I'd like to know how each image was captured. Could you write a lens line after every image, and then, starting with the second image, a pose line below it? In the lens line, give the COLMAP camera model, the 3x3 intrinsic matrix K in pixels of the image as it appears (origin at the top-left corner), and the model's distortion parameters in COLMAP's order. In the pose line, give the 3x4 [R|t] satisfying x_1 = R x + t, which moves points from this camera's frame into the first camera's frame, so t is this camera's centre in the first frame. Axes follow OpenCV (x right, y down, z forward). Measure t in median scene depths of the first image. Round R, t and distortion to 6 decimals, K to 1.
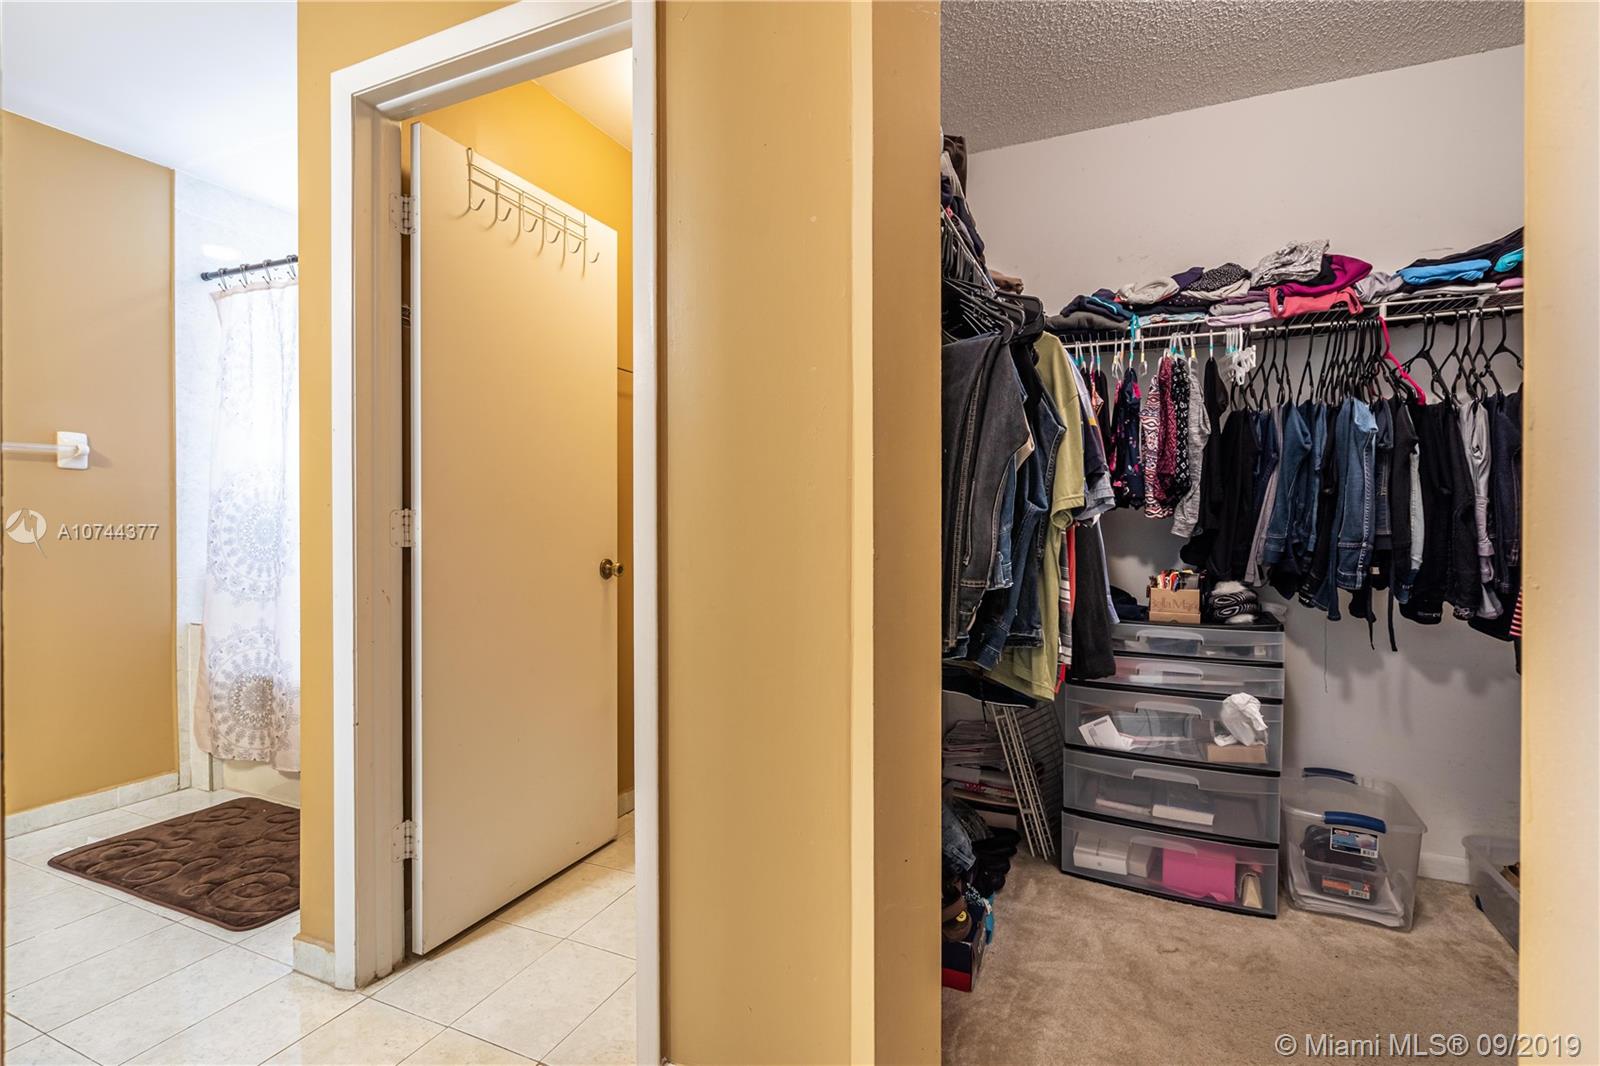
lens RADIAL K [[758.7, 0, 799.9], [0, 758.7, 527.9], [0, 0, 1]] dist [-0.008754, 0.000815]
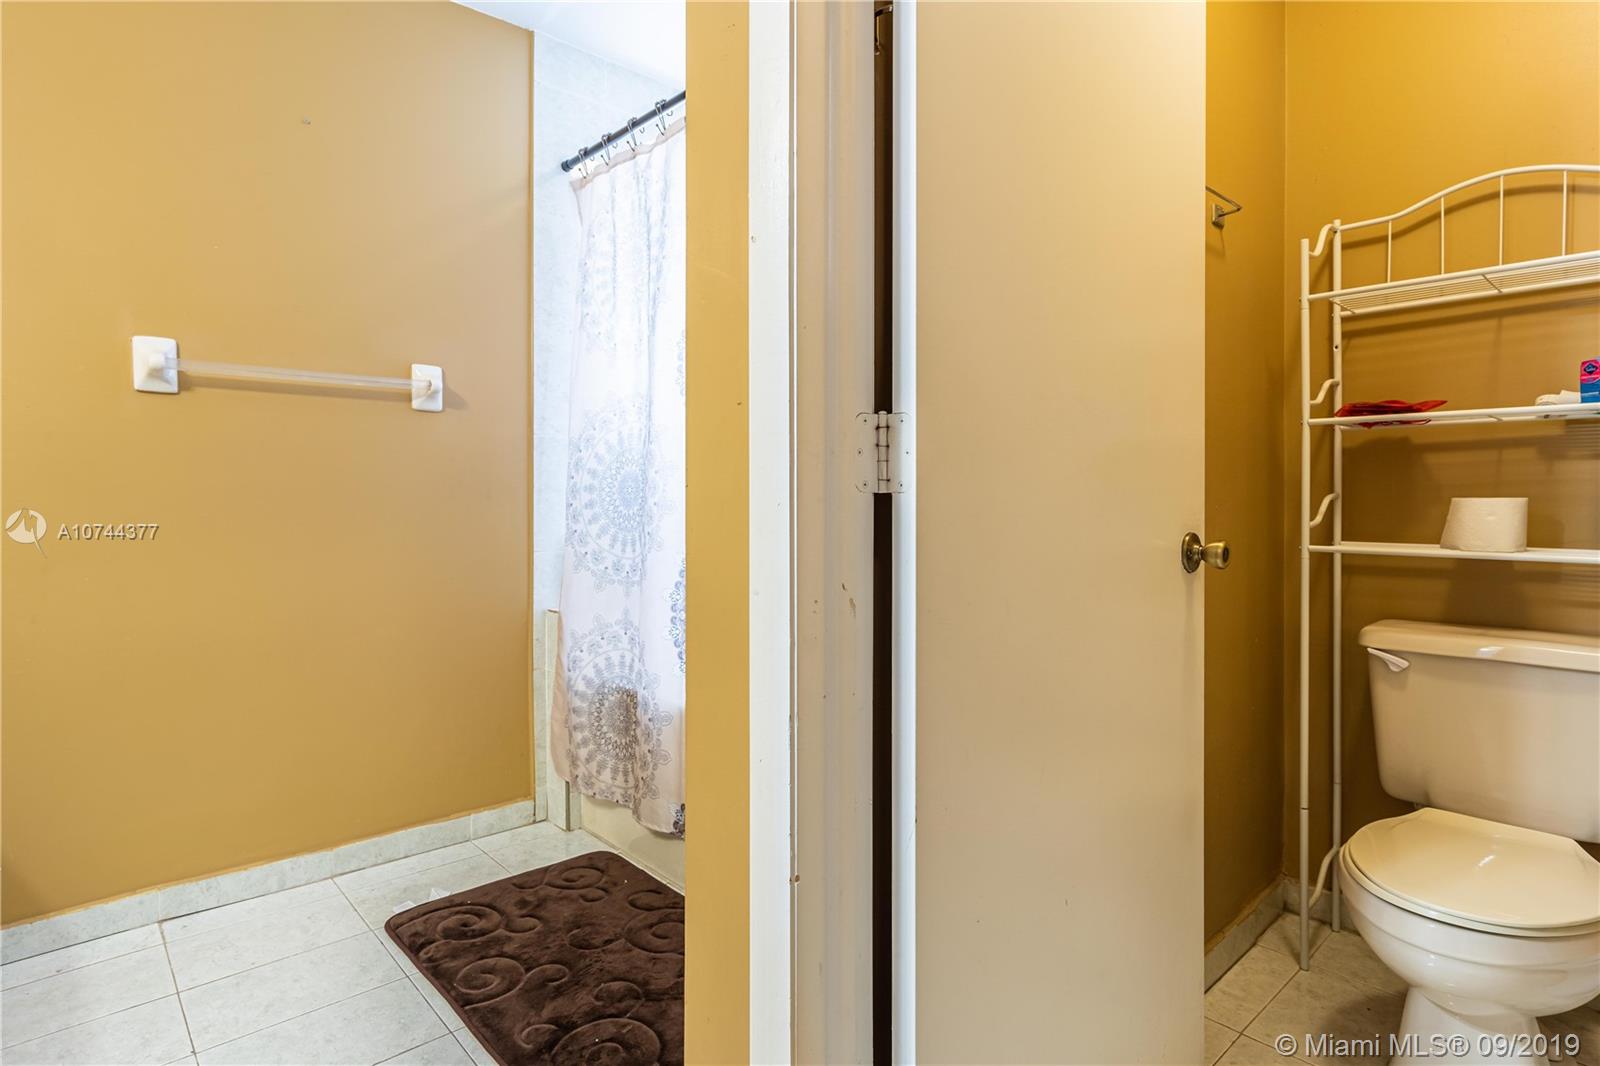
lens RADIAL K [[845.4, 0, 782.3], [0, 845.4, 508.7], [0, 0, 1]] dist [0.014755, -0.001710]
pose [[0.905812, 0.002625, -0.423673, -0.229530], [-0.002982, 0.999996, -0.000181, 0.022655], [0.423670, 0.001427, 0.905815, 0.324390]]
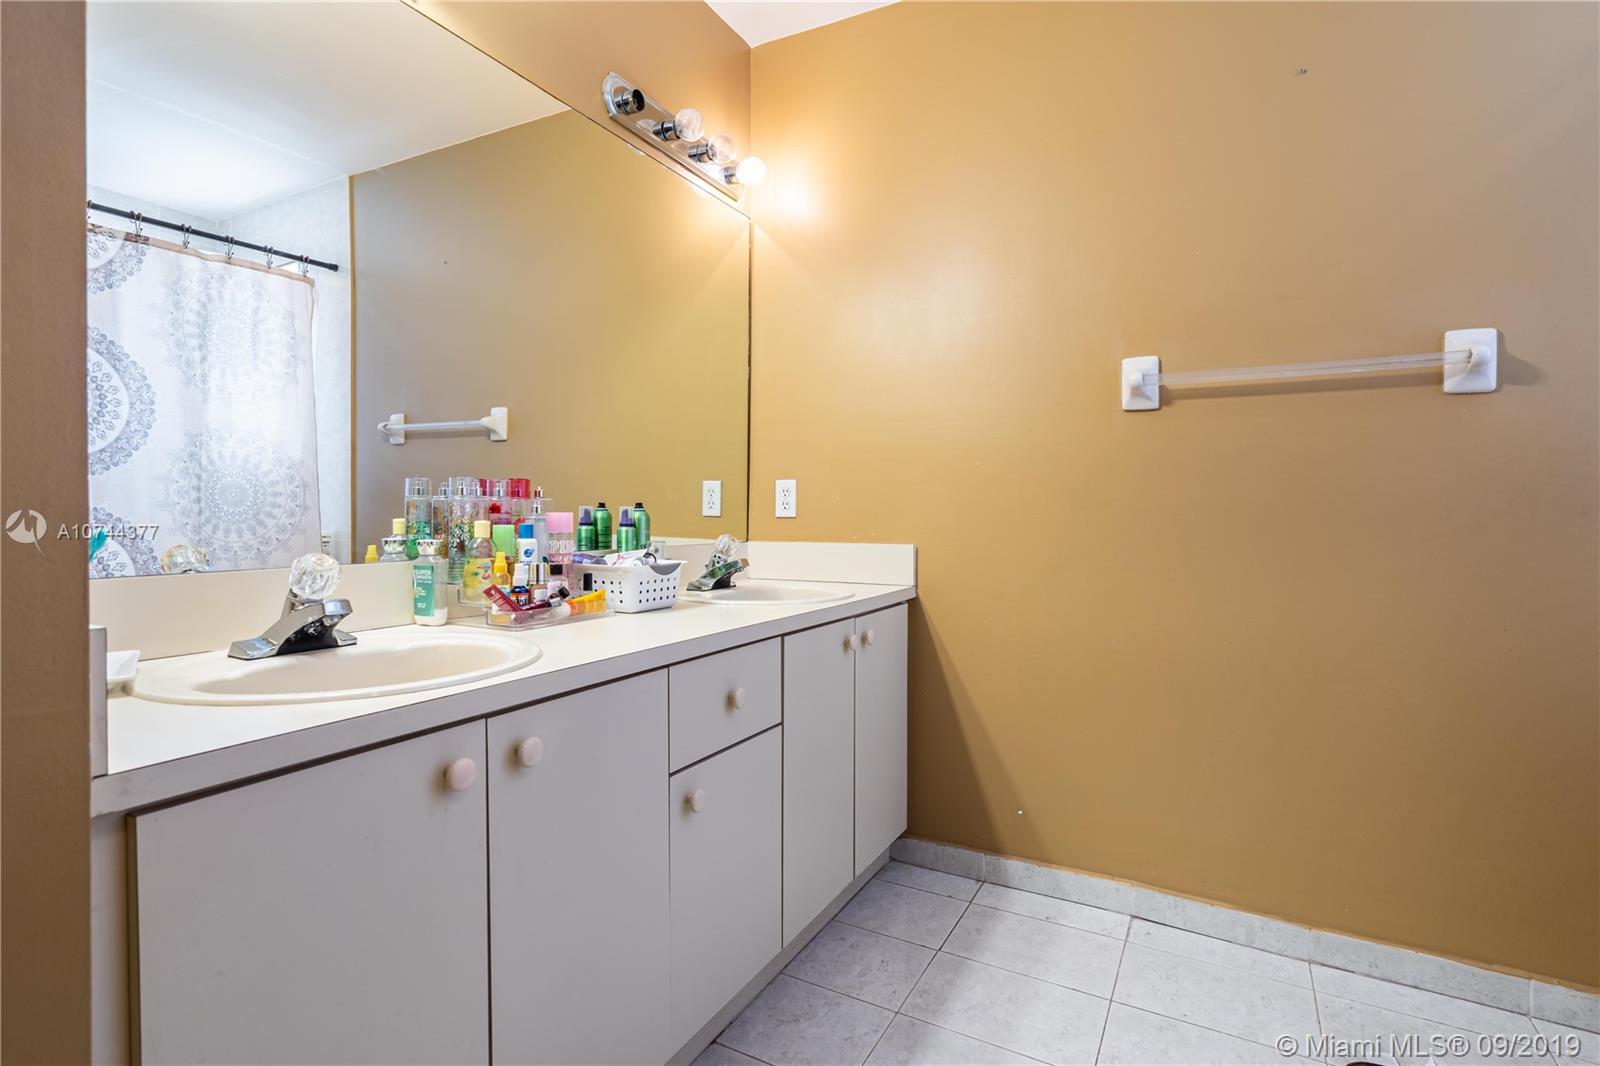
lens RADIAL K [[758.7, 0, 796.8], [0, 758.7, 530.7], [0, 0, 1]] dist [-0.008754, 0.000815]
pose [[-0.105789, 0.020165, -0.994184, -0.318326], [-0.020842, 0.999530, 0.022491, 0.022688], [0.994170, 0.023100, -0.105319, 0.518806]]
